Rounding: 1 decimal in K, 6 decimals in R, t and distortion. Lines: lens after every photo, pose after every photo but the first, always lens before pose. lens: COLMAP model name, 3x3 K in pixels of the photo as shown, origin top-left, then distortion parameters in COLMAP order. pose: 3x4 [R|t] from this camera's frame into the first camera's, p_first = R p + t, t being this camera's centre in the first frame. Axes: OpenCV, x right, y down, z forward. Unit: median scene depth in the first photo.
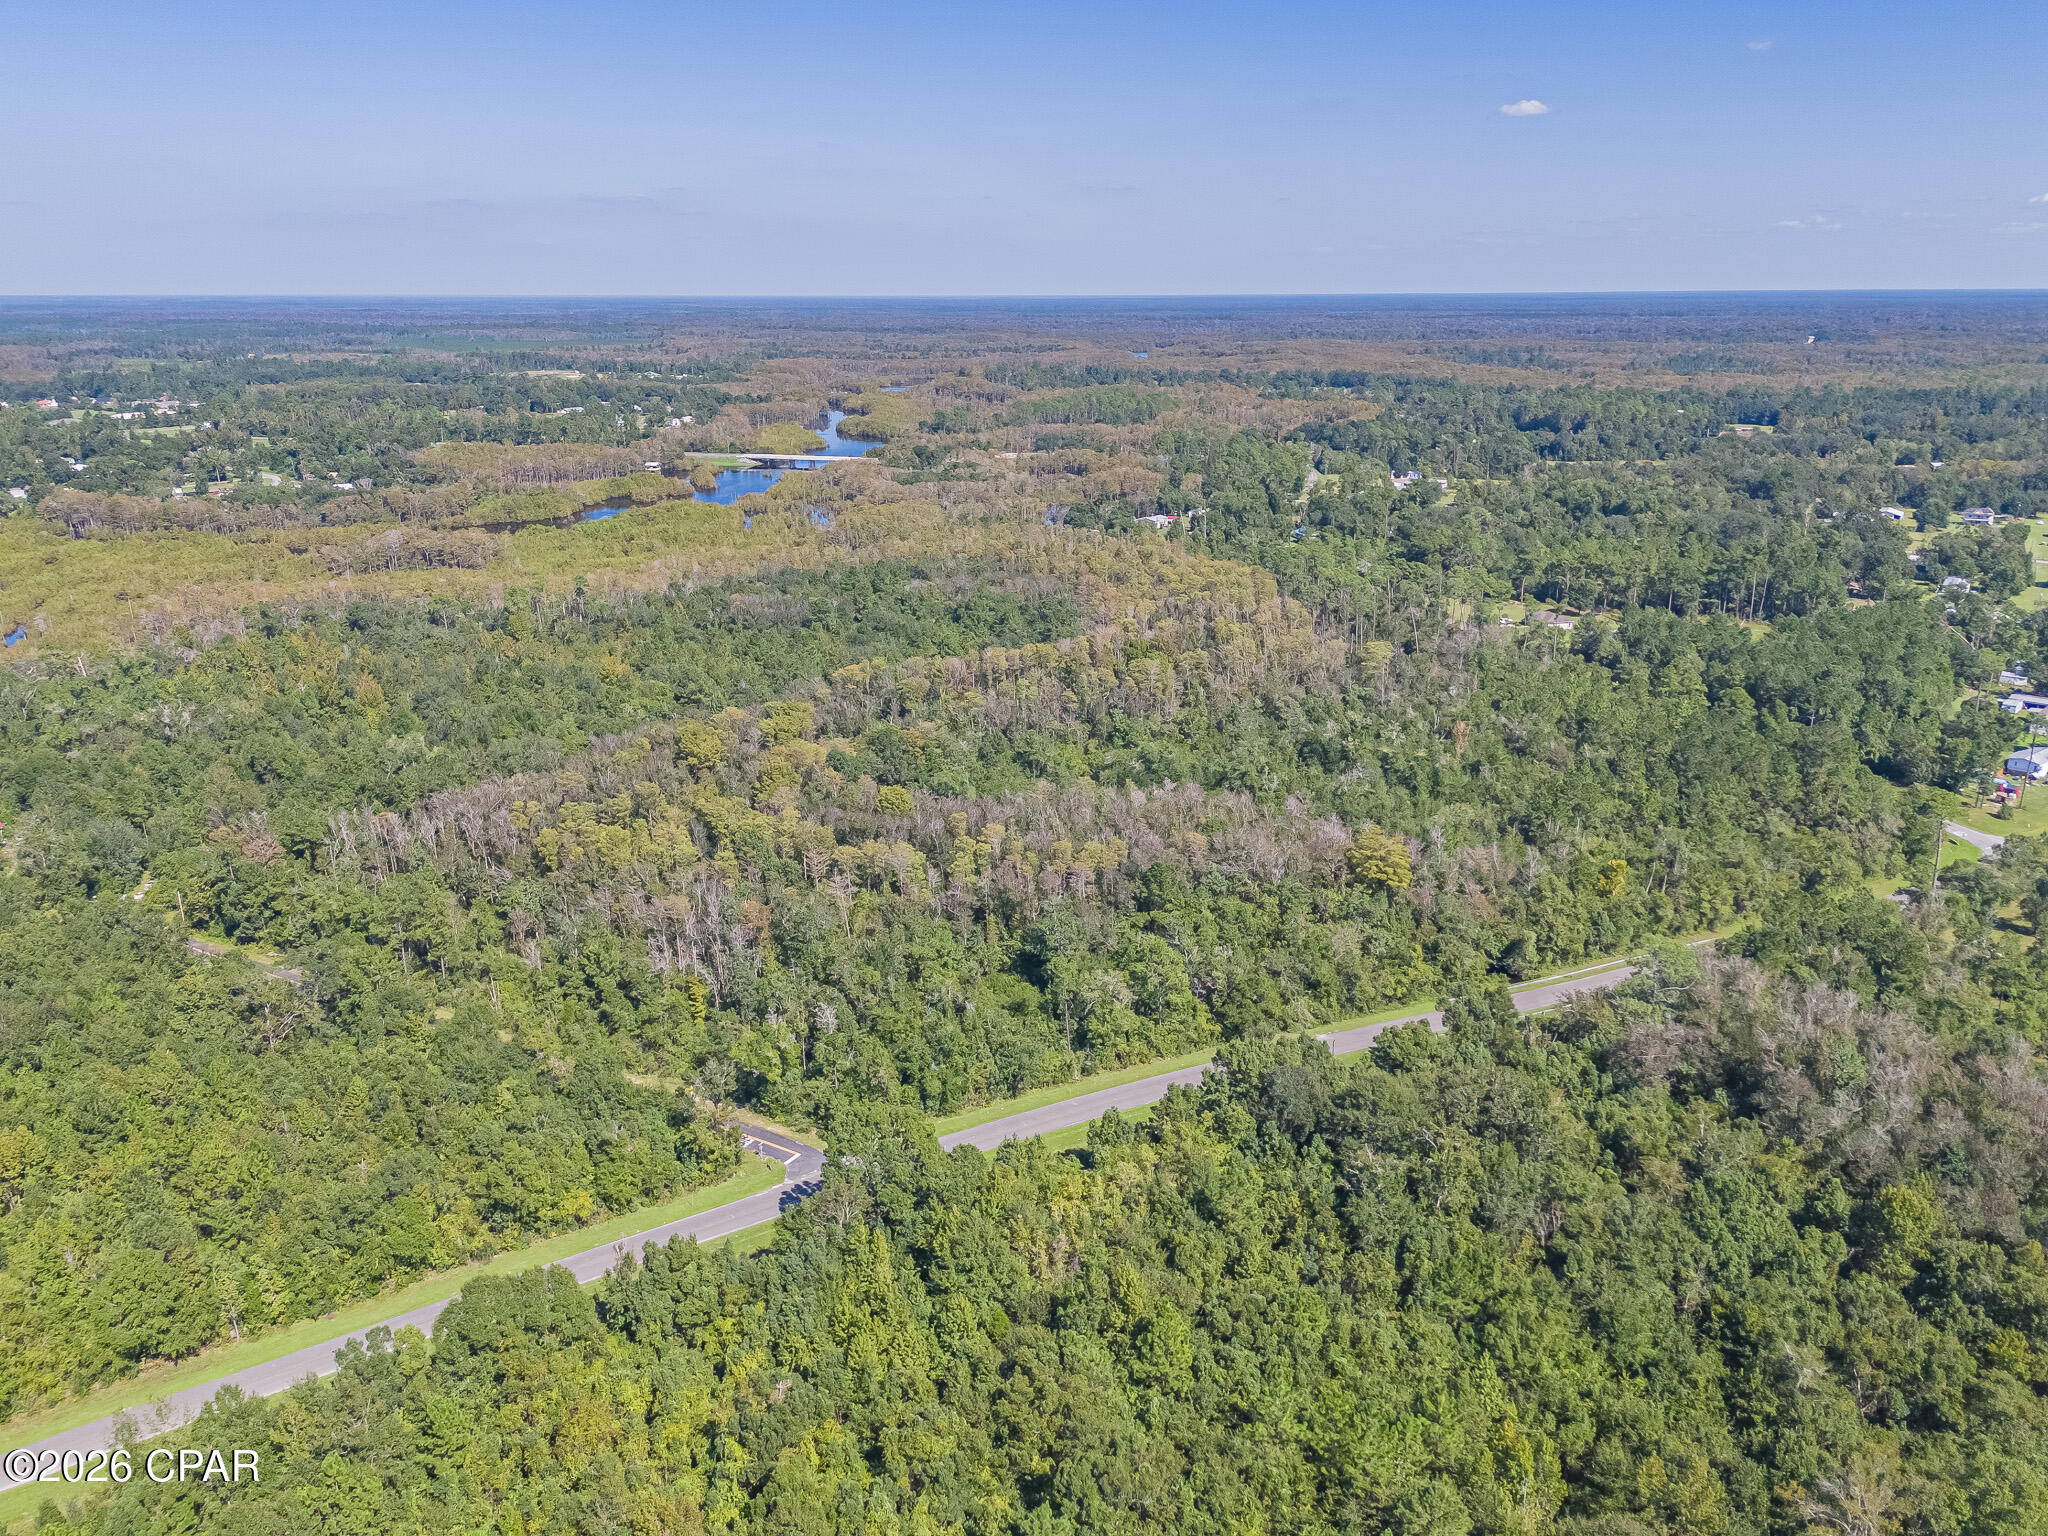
lens RADIAL K [[1445.4, 0, 1014.8], [0, 1445.4, 775.2], [0, 0, 1]] dist [0.056096, -0.038958]
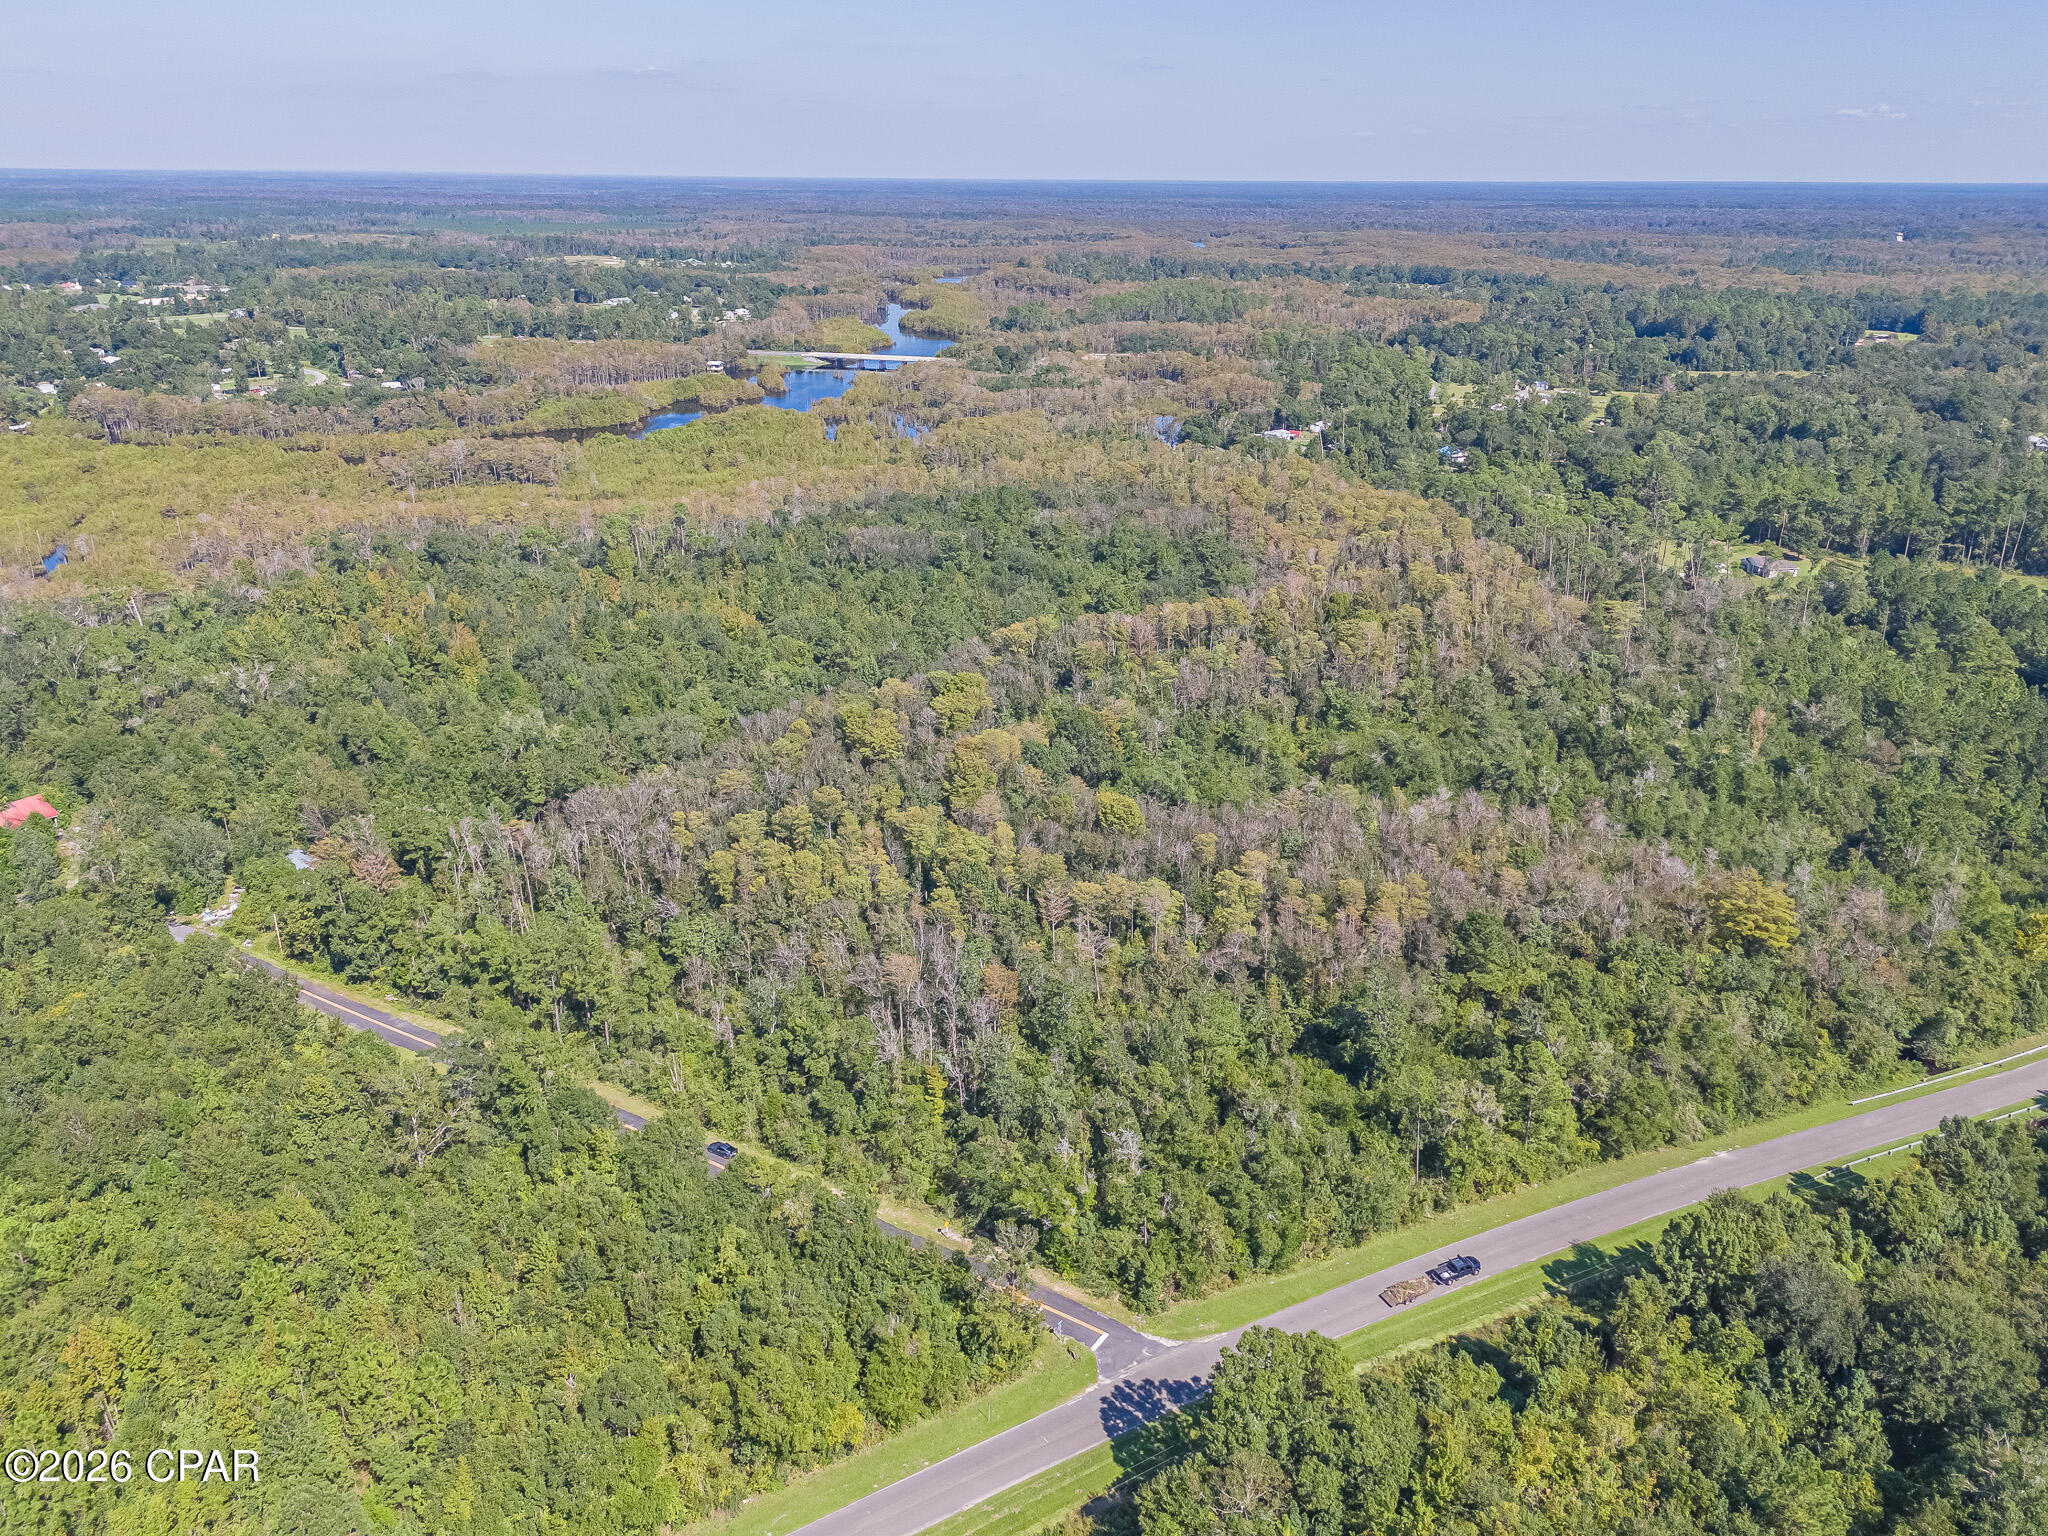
lens RADIAL K [[1445.4, 0, 1014.4], [0, 1445.4, 774.6], [0, 0, 1]] dist [0.056096, -0.038958]
pose [[0.999766, 0.016597, -0.013891, -0.133403], [-0.015597, 0.997478, 0.069246, -0.060595], [0.015005, -0.069013, 0.997503, 0.174853]]
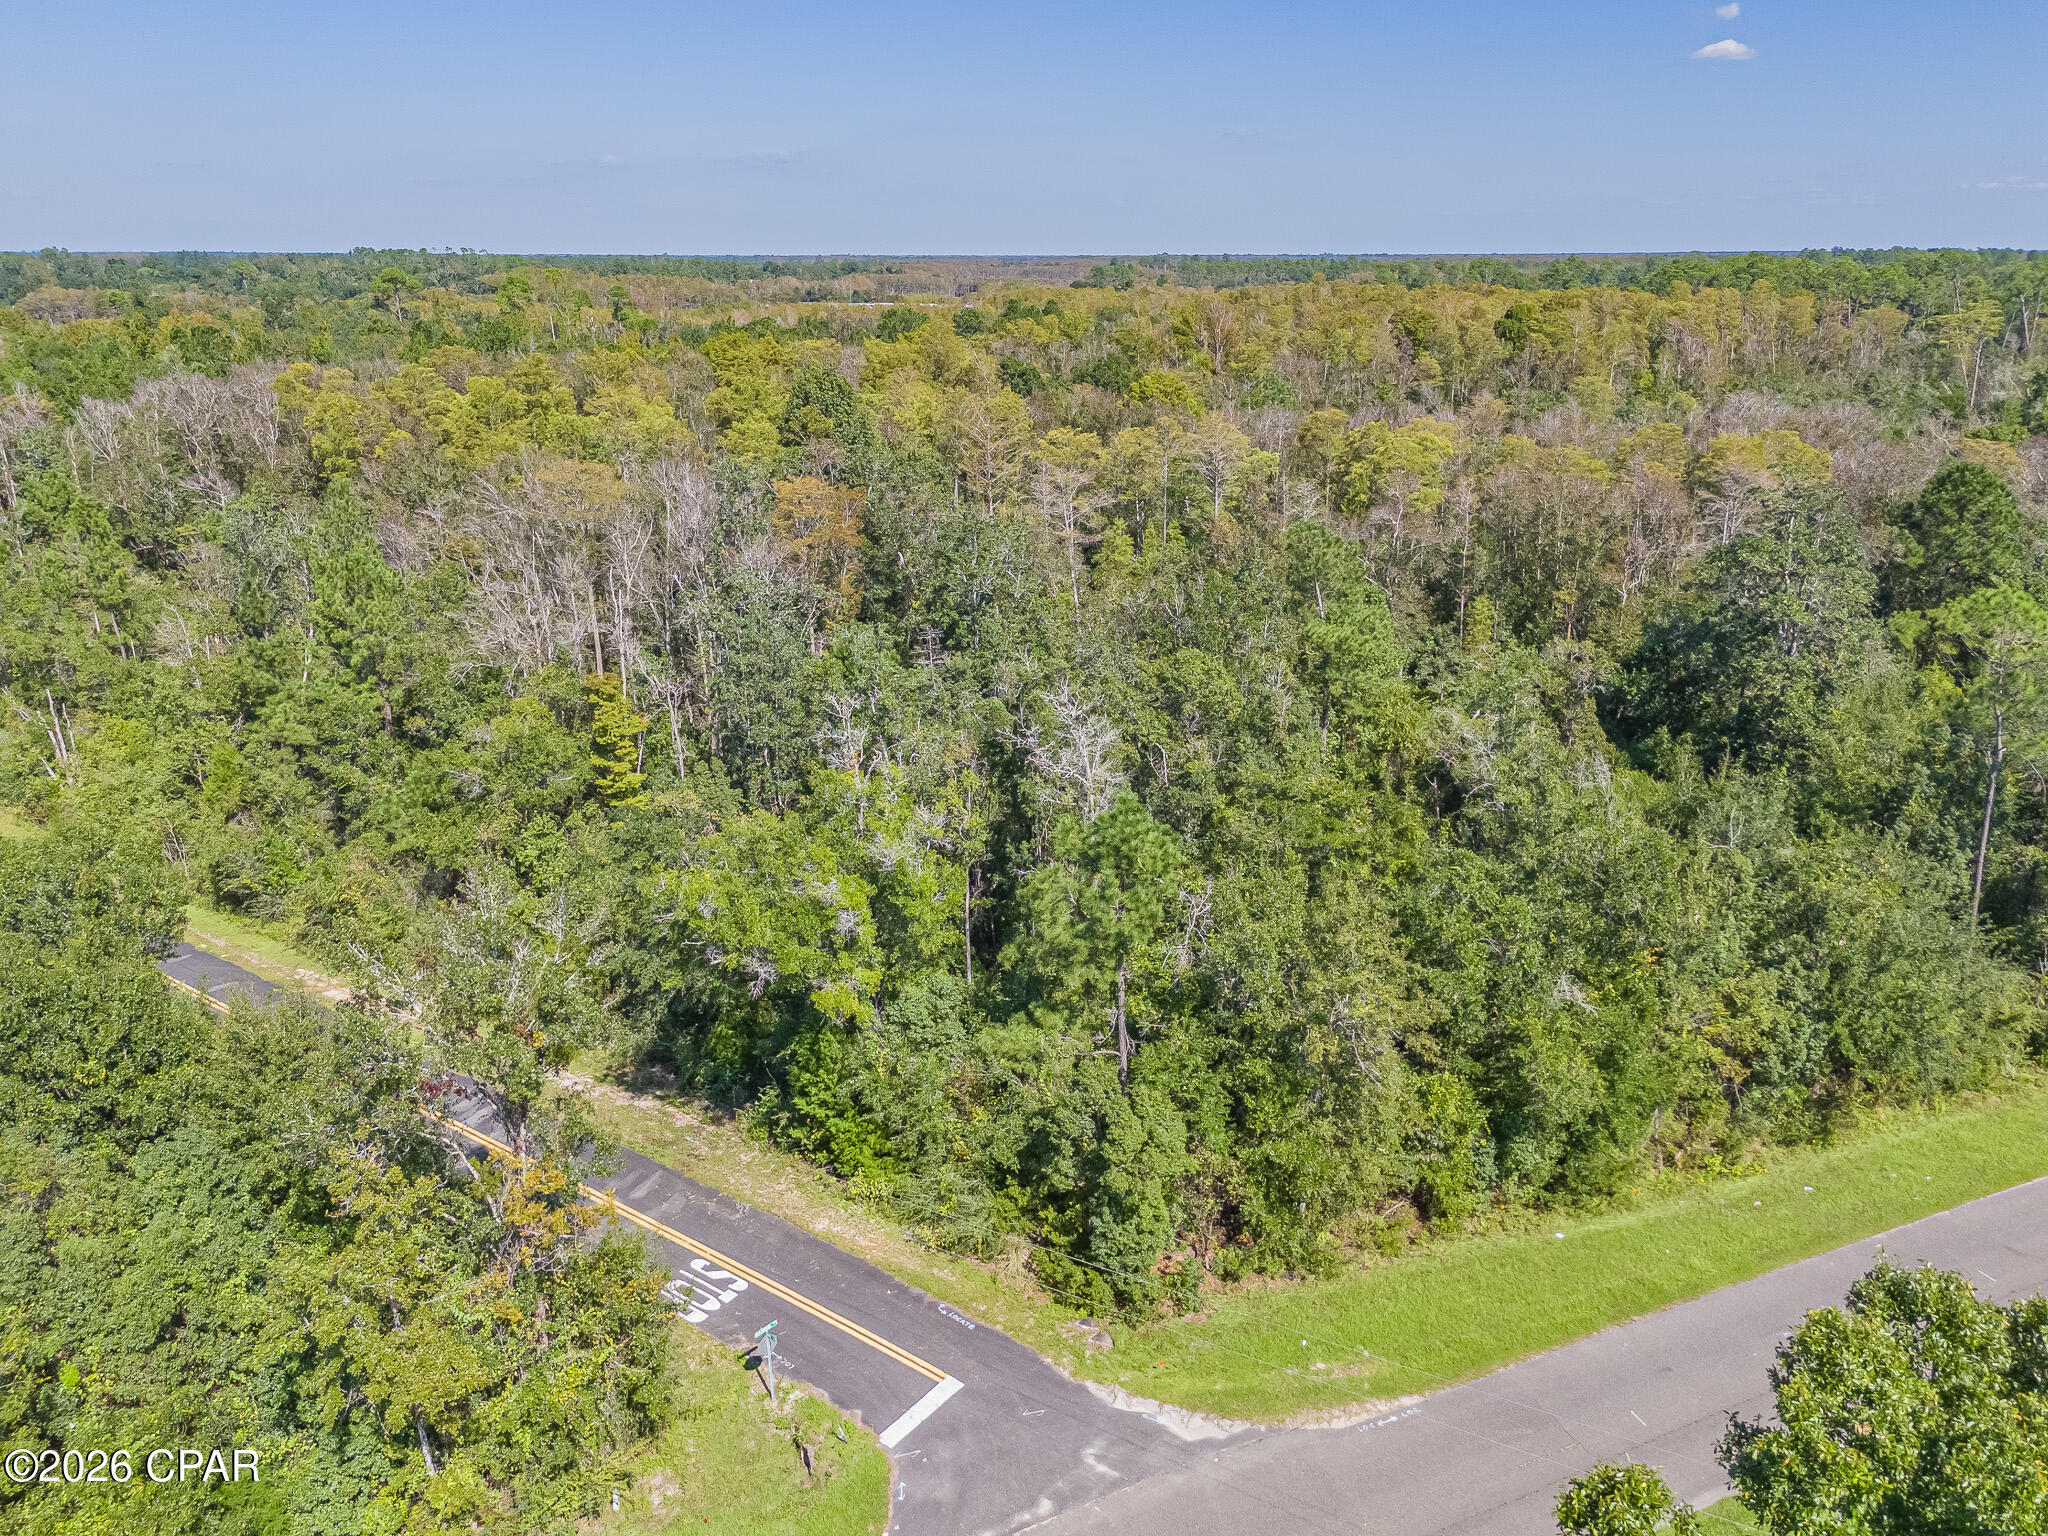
lens RADIAL K [[1445.4, 0, 1021.1], [0, 1445.4, 771.9], [0, 0, 1]] dist [0.056096, -0.038958]
pose [[0.996610, 0.032878, -0.075415, -0.088335], [-0.031409, 0.999295, 0.020581, 0.119591], [0.076039, -0.018142, 0.996940, 0.557431]]
